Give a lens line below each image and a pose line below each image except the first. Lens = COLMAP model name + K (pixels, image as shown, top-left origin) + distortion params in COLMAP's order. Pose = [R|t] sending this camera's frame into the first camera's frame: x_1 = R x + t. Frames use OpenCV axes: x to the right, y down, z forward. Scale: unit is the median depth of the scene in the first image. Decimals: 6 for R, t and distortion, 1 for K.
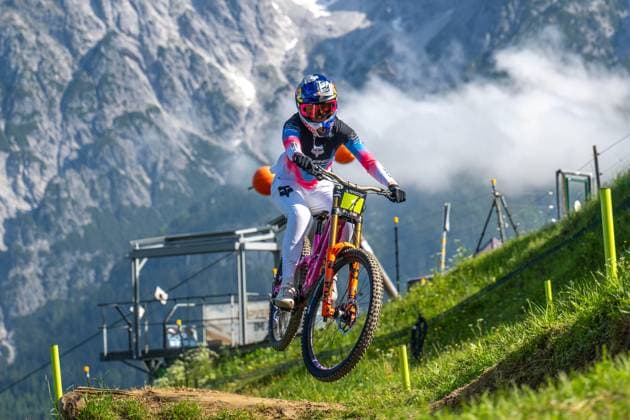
lens RADIAL K [[1882.9, 0, 315.0], [0, 1882.9, 210.0], [0, 0, 1]] dist [0.002388, -0.460717]
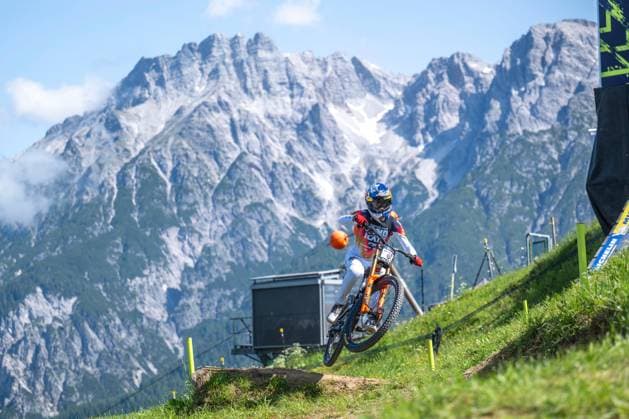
lens RADIAL K [[1879.9, 0, 314.5], [0, 1879.9, 209.5], [0, 0, 1]] dist [0.002388, -0.460717]
pose [[0.999571, 0.006330, -0.028590, -0.001518], [-0.005589, 0.999649, 0.025906, -0.087866], [0.028744, -0.025735, 0.999255, -0.599259]]
